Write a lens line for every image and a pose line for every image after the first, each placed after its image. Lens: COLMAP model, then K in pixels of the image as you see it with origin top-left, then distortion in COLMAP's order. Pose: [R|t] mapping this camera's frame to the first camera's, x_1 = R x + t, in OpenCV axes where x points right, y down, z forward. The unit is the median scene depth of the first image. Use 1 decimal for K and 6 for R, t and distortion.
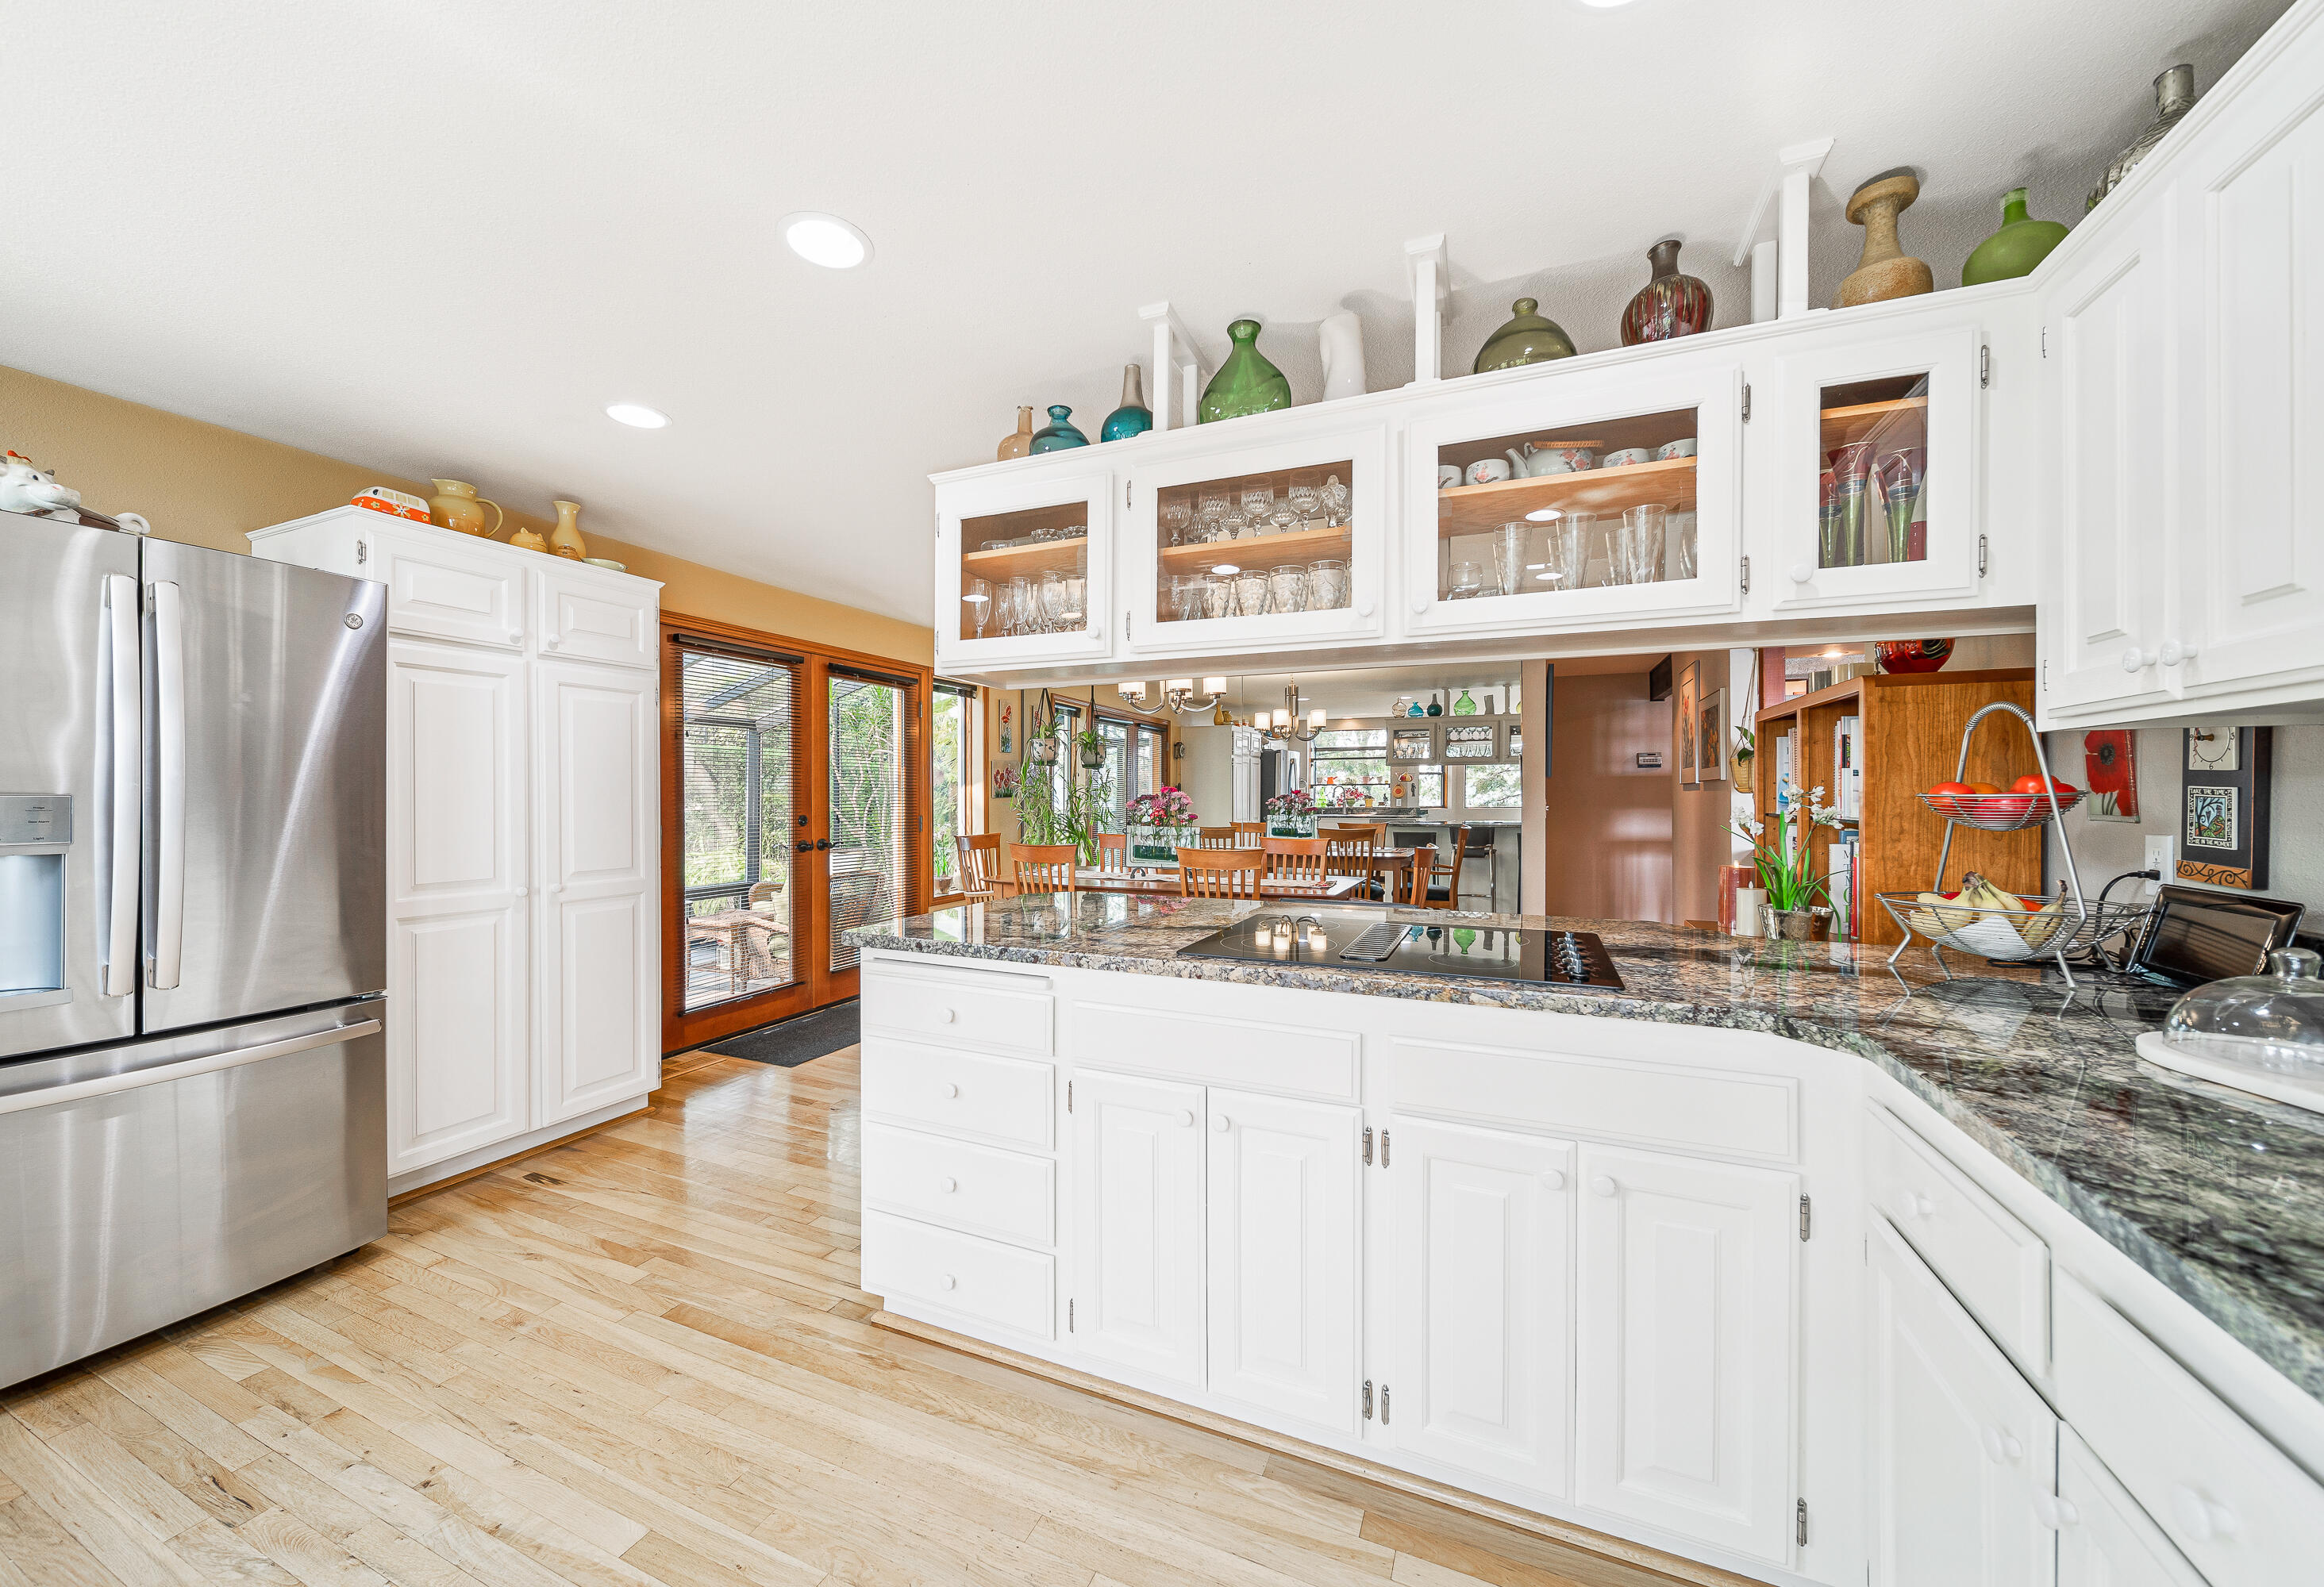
lens RADIAL K [[853.8, 0, 1138.2], [0, 853.8, 794.8], [0, 0, 1]] dist [0.001806, -0.000048]
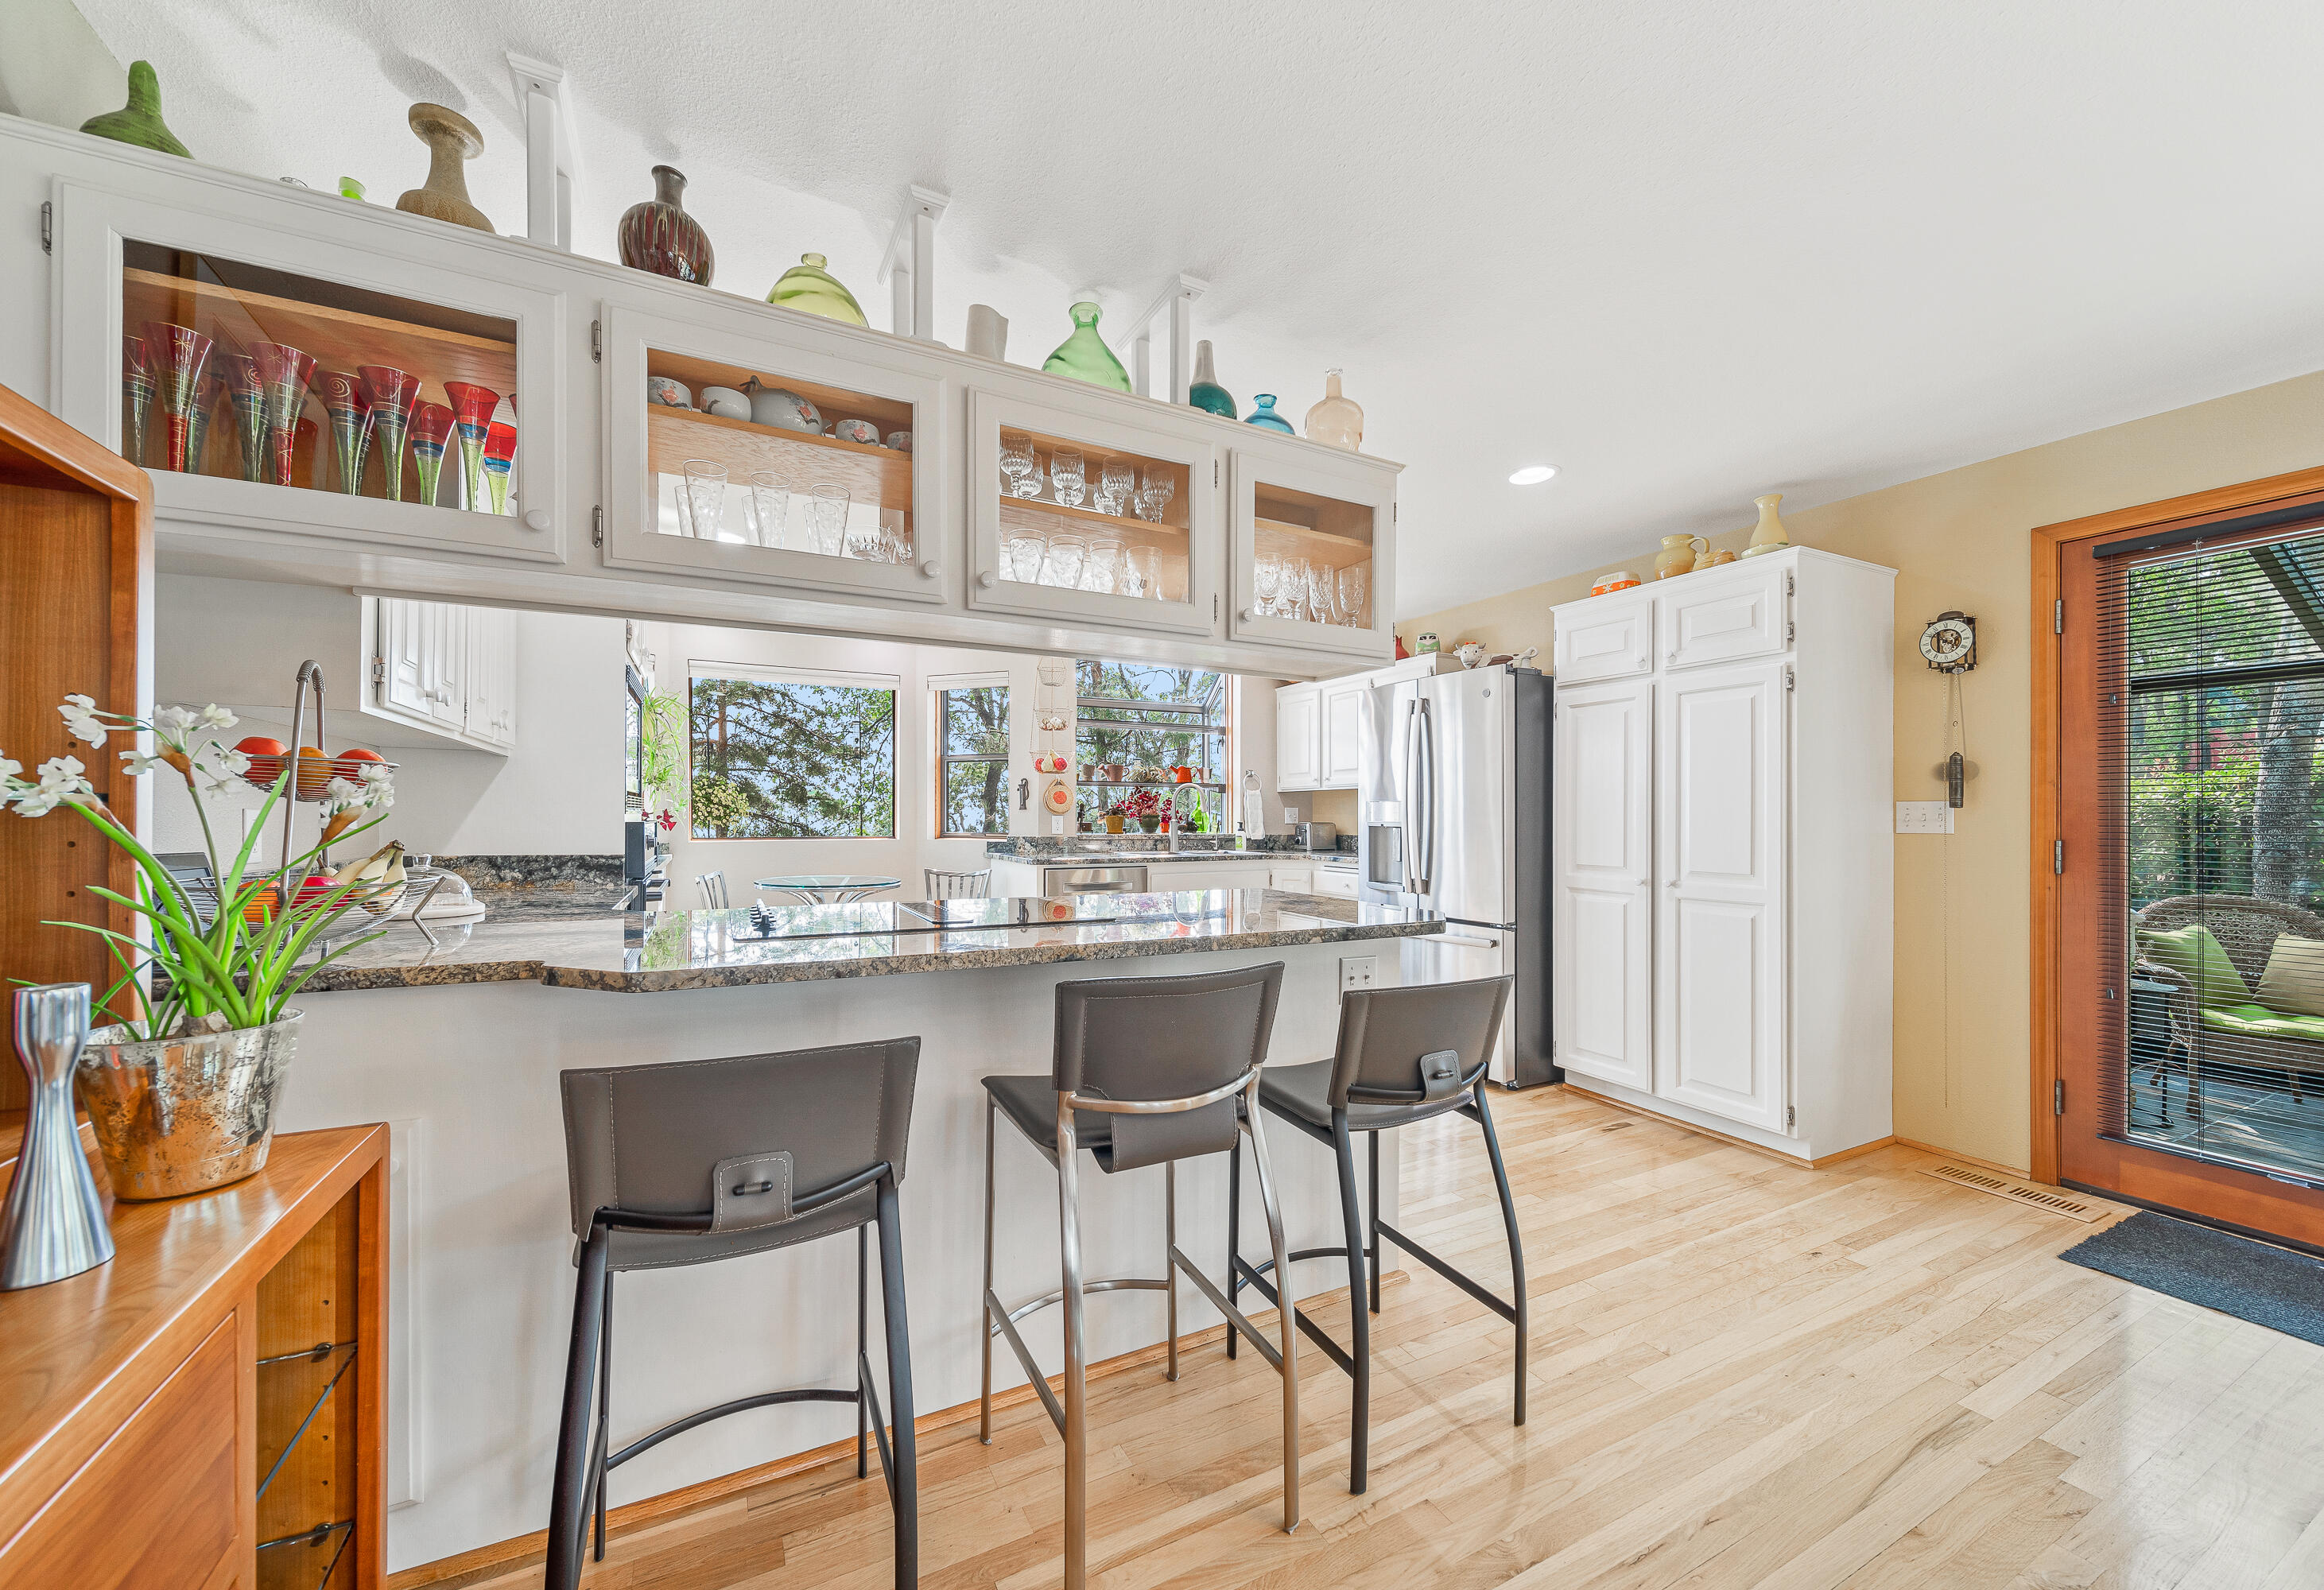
lens RADIAL K [[853.8, 0, 1152.2], [0, 853.8, 817.7], [0, 0, 1]] dist [0.001806, -0.000048]
pose [[-0.624855, -0.003670, -0.780732, 0.431527], [-0.005599, 0.999984, -0.000220, 0.022103], [0.780721, 0.004234, -0.624866, 0.874760]]
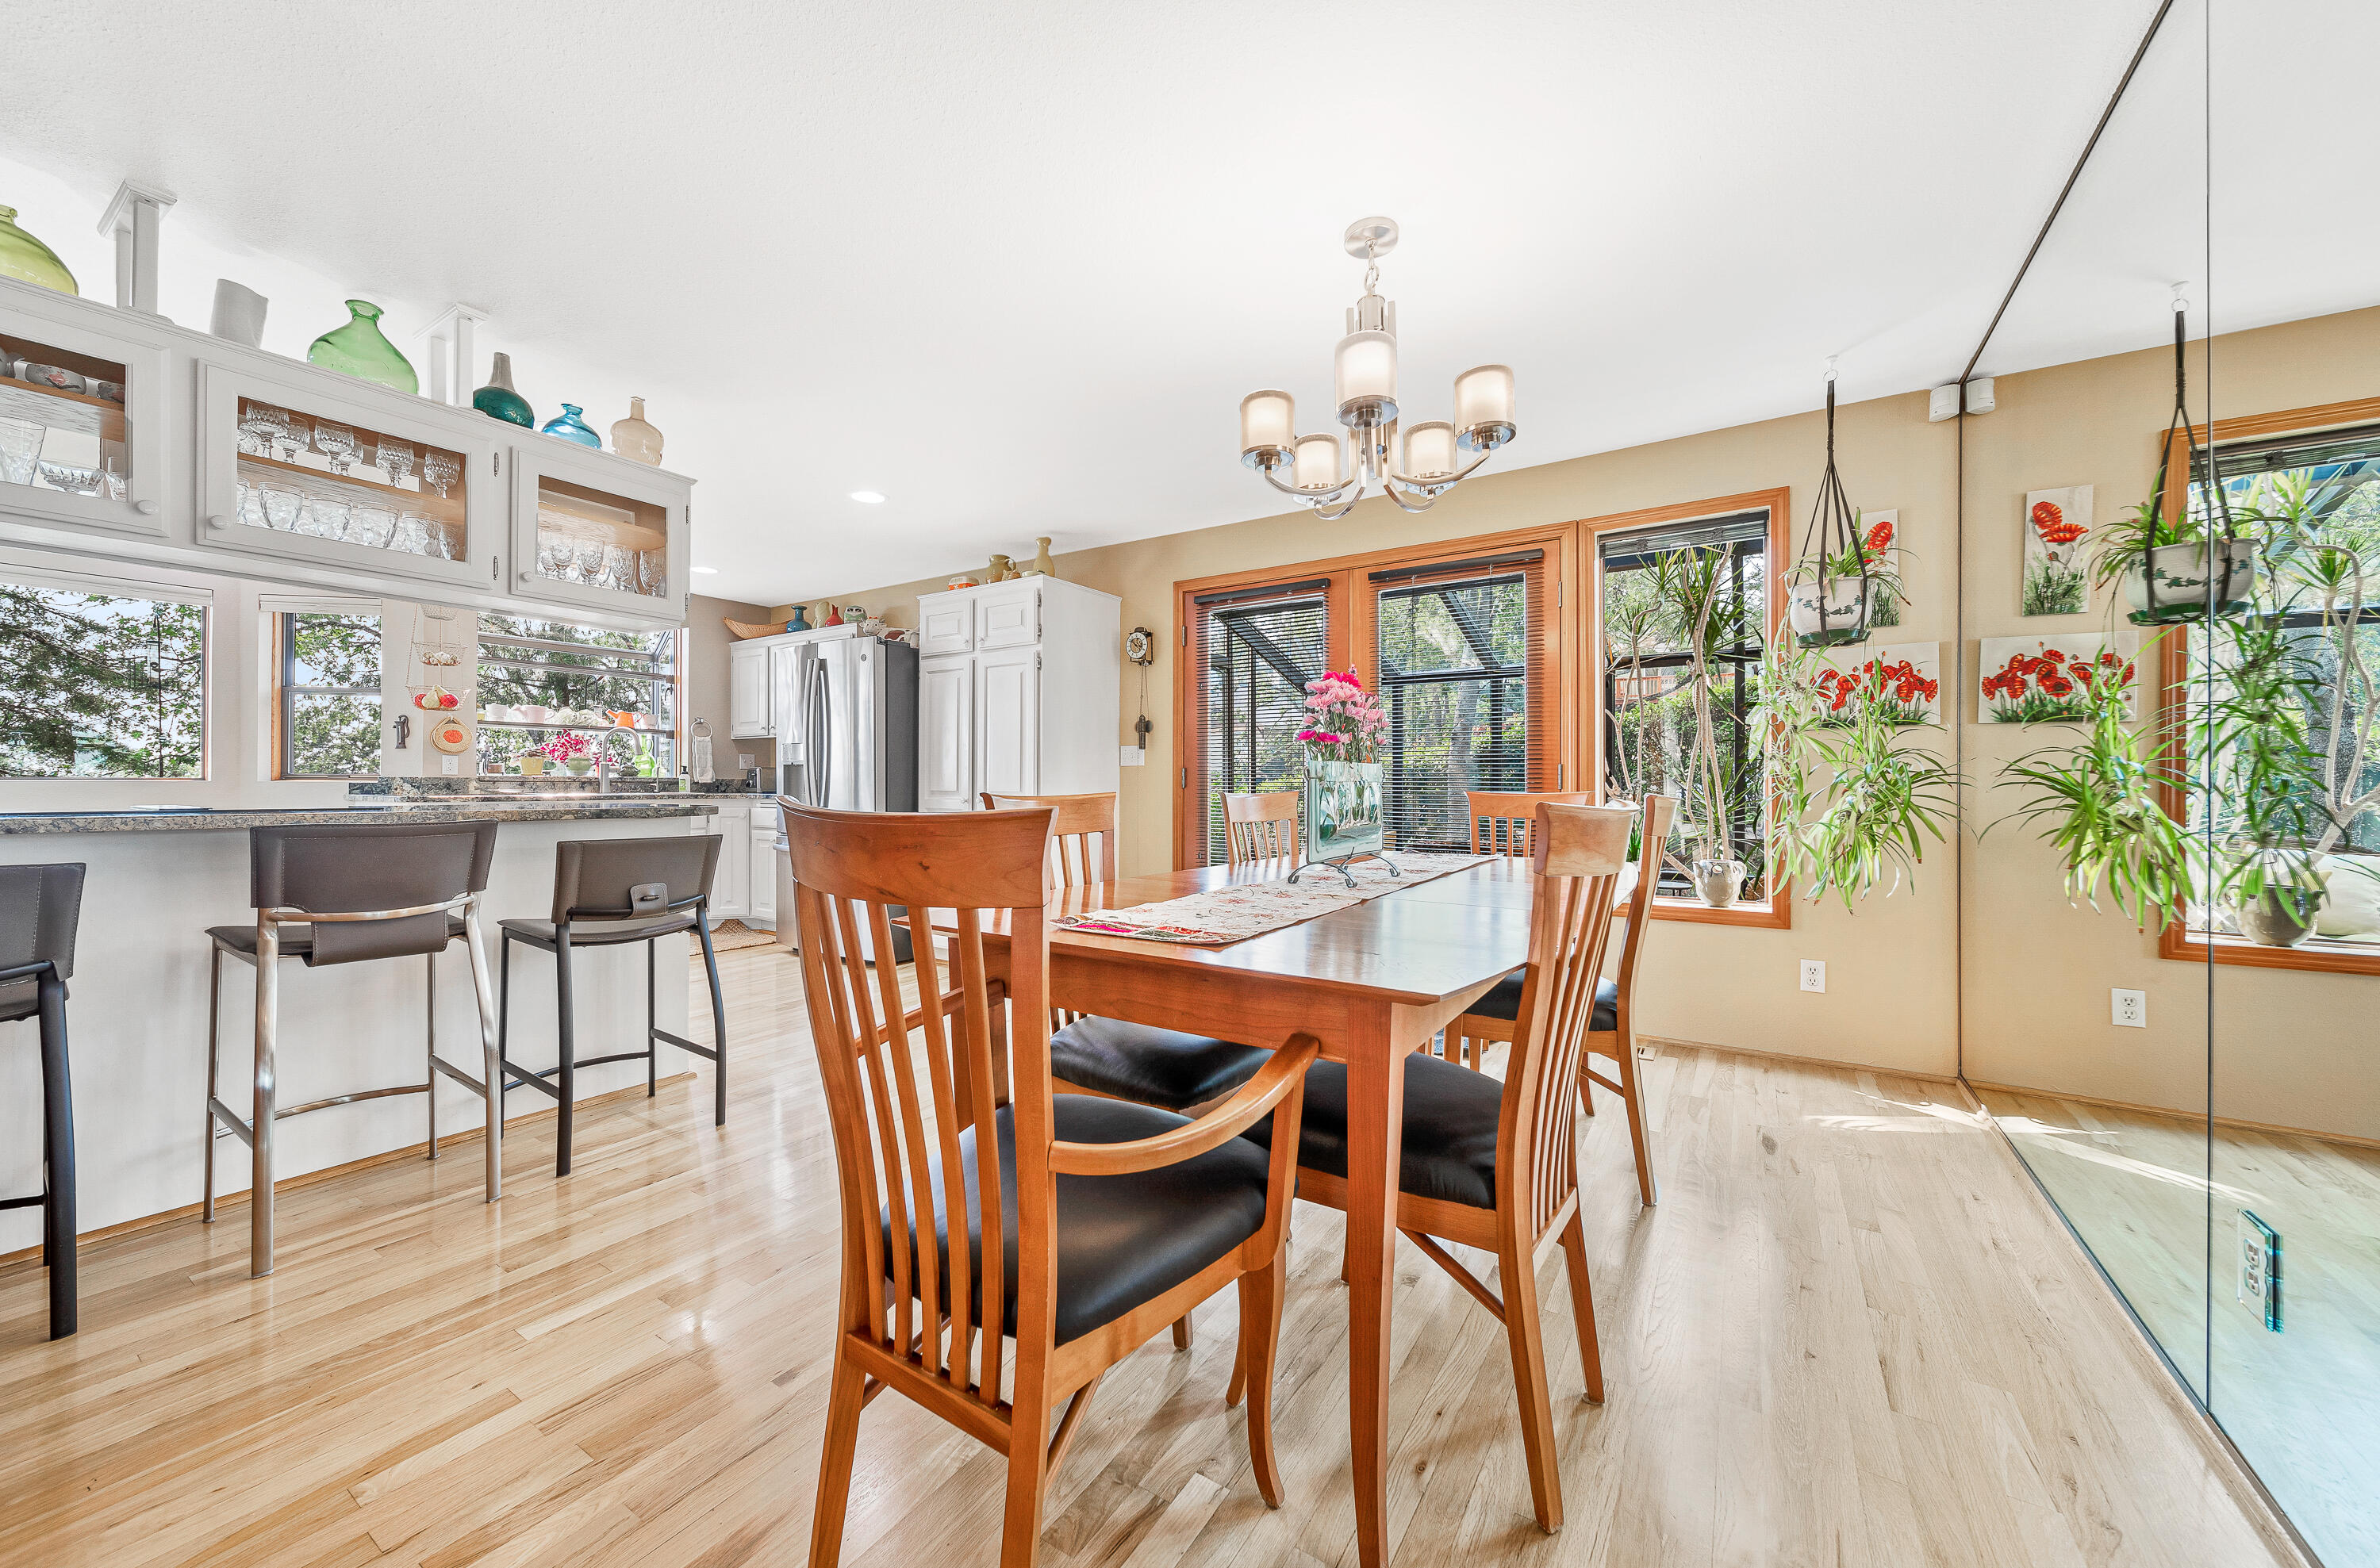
lens RADIAL K [[849.3, 0, 1207.6], [0, 849.3, 782.0], [0, 0, 1]] dist [0.000852, -0.000611]
pose [[-0.137949, -0.006932, -0.990415, 0.578934], [-0.003214, 0.999973, -0.006551, 0.063006], [0.990434, 0.002280, -0.137968, 1.213284]]
